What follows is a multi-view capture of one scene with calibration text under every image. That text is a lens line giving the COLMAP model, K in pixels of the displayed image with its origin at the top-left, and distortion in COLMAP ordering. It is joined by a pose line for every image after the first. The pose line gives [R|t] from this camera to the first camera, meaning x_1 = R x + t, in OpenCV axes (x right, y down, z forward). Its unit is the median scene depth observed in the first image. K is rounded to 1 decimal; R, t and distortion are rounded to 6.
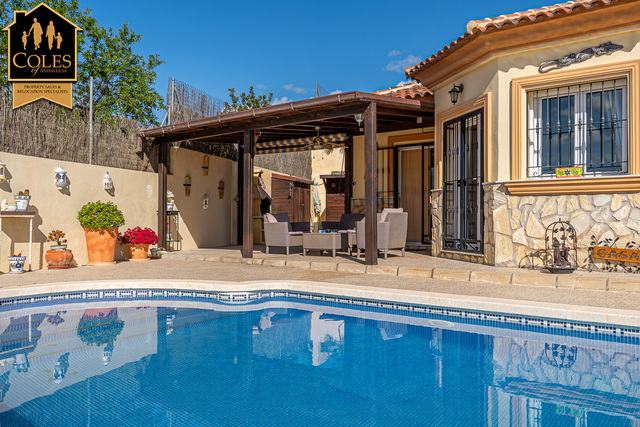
lens RADIAL K [[546.6, 0, 320.0], [0, 546.6, 213.5], [0, 0, 1]] dist [-0.001342, -0.002226]
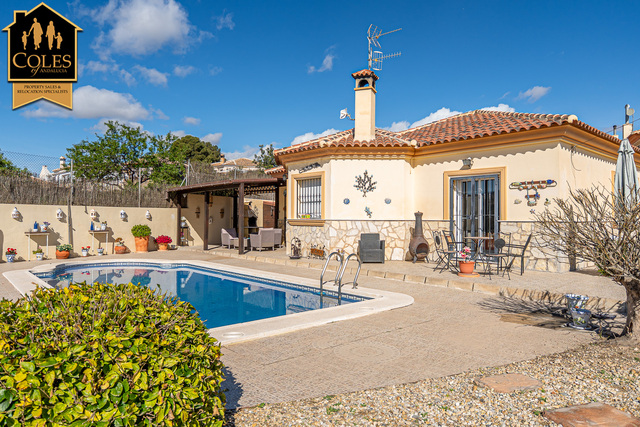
lens RADIAL K [[426.0, 0, 320.0], [0, 426.0, 213.5], [0, 0, 1]] dist [0.002719, 0.001122]
pose [[0.984324, 0.000321, -0.176368, 0.631753], [-0.000265, 1.000000, 0.000340, -0.067009], [0.176368, -0.000288, 0.984324, -0.600797]]
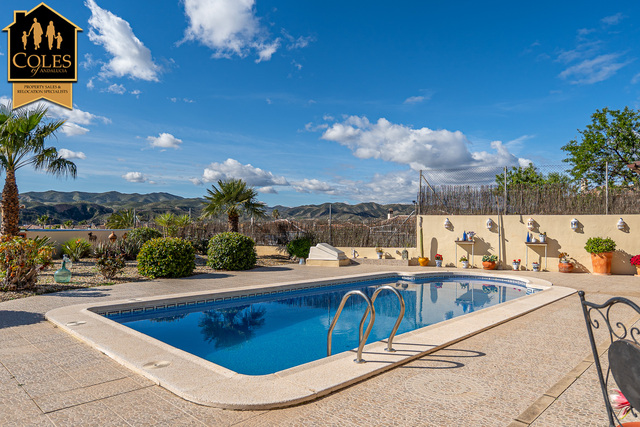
lens RADIAL K [[424.2, 0, 320.0], [0, 424.2, 213.5], [0, 0, 1]] dist [-0.001891, -0.000841]
pose [[-0.087412, -0.032720, -0.995635, 0.974422], [0.001472, 0.999455, -0.032975, -0.052123], [0.996171, -0.004348, -0.087317, 0.248067]]
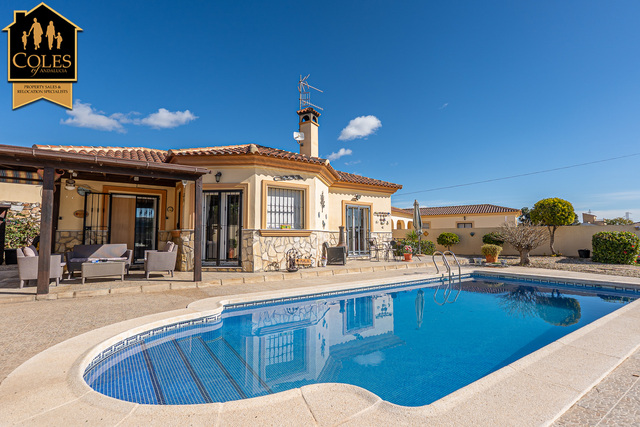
lens RADIAL K [[310.3, 0, 320.0], [0, 310.3, 213.5], [0, 0, 1]] dist [-0.000895, -0.000124]
pose [[0.292304, 0.069821, 0.953773, -0.558615], [-0.009780, 0.997497, -0.070025, -0.031513], [-0.956275, 0.011141, 0.292255, 0.362391]]
